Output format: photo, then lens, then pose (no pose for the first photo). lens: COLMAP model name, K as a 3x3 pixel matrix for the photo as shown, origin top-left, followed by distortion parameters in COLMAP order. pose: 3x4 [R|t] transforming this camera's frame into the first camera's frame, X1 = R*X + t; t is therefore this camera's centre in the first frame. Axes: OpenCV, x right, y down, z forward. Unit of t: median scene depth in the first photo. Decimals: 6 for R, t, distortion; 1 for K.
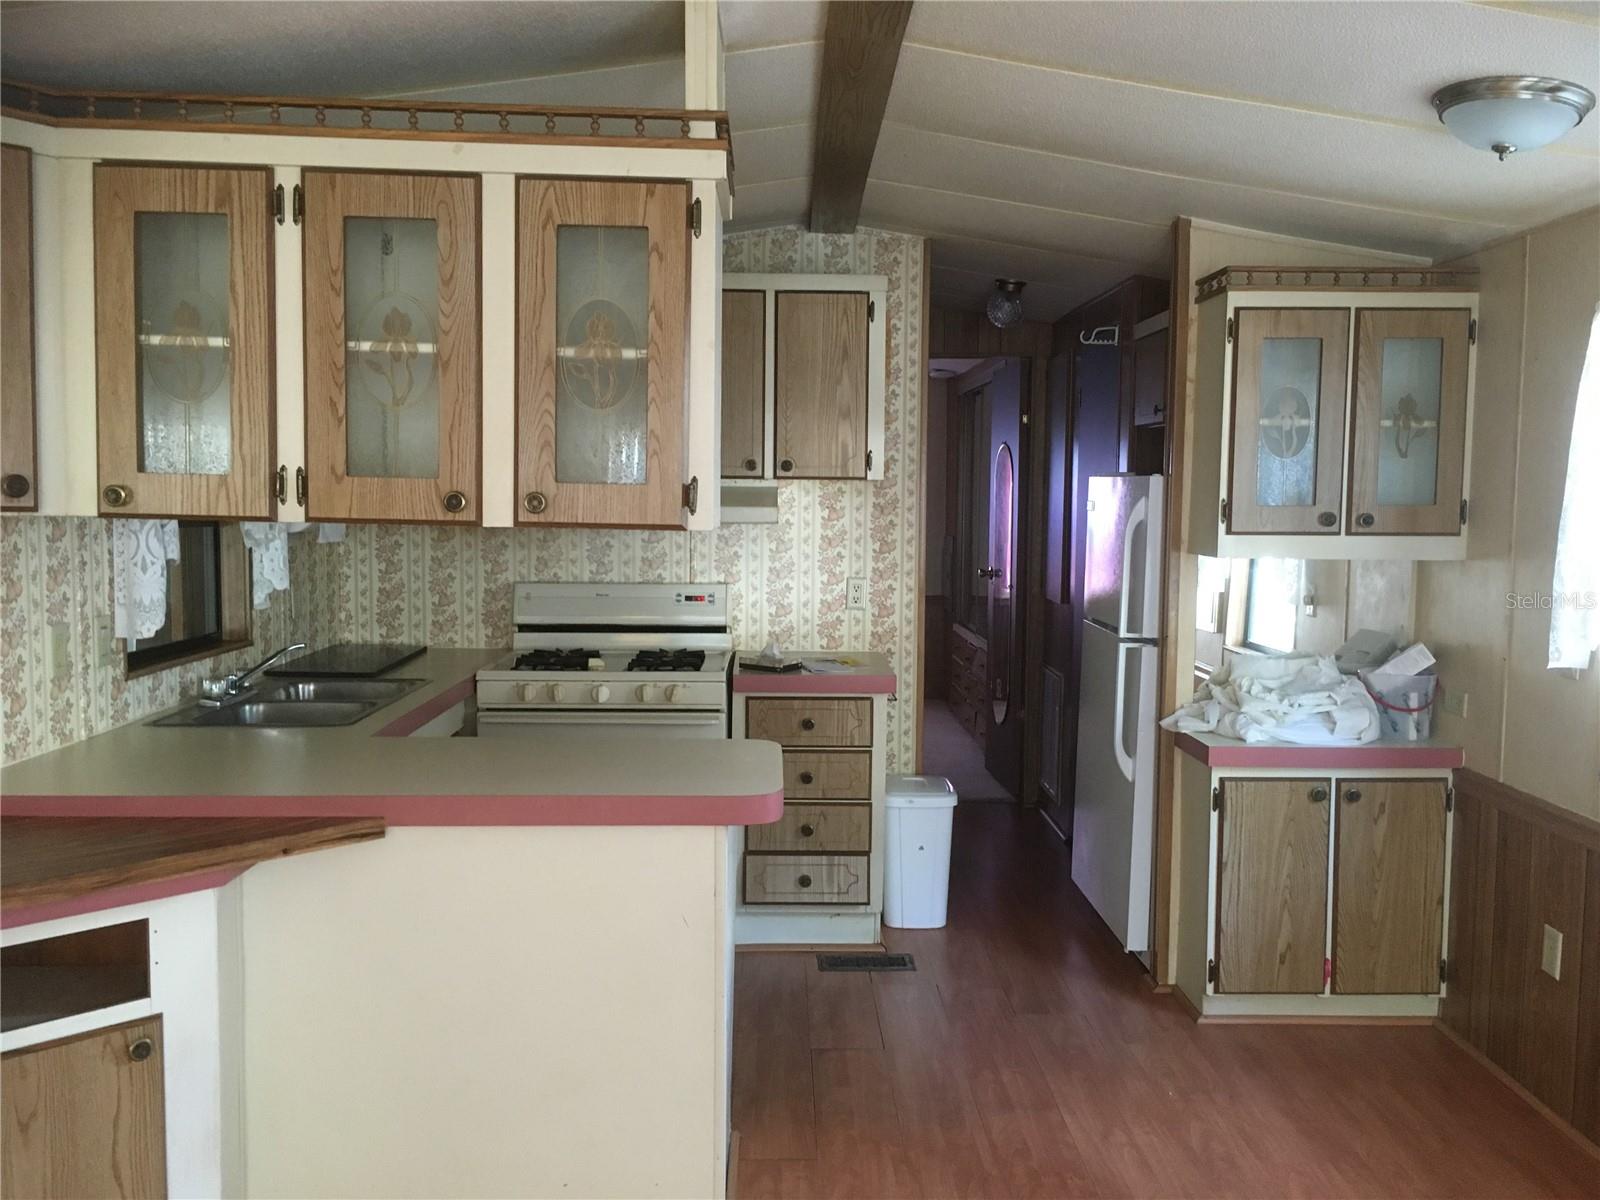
lens RADIAL K [[1364.7, 0, 799.0], [0, 1364.7, 597.7], [0, 0, 1]] dist [0.037689, -0.025588]
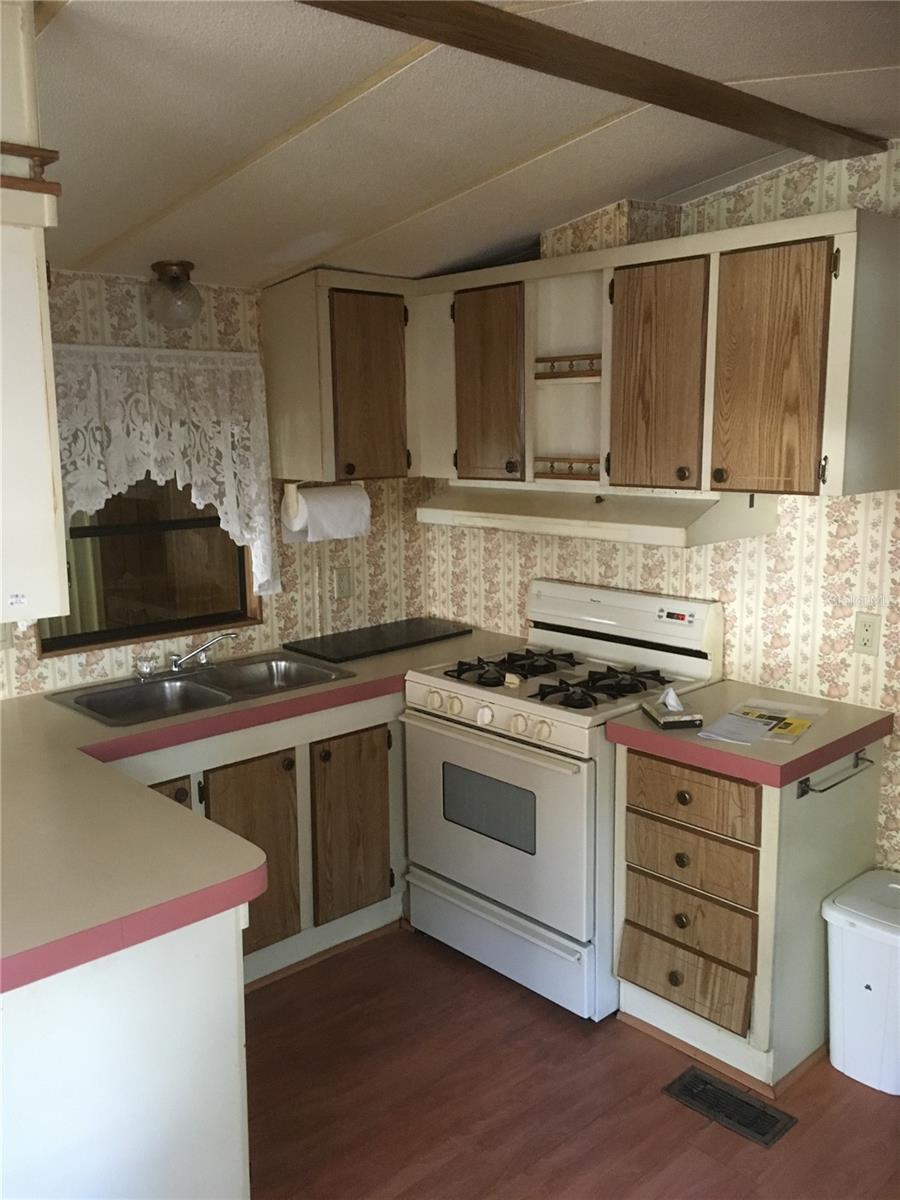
lens RADIAL K [[1023.5, 0, 450.2], [0, 1023.5, 602.4], [0, 0, 1]] dist [0.037689, -0.025588]
pose [[0.665732, 0.113236, -0.737549, 0.314852], [-0.038084, 0.992287, 0.117970, -0.080895], [0.745218, -0.050448, 0.664910, 0.437423]]
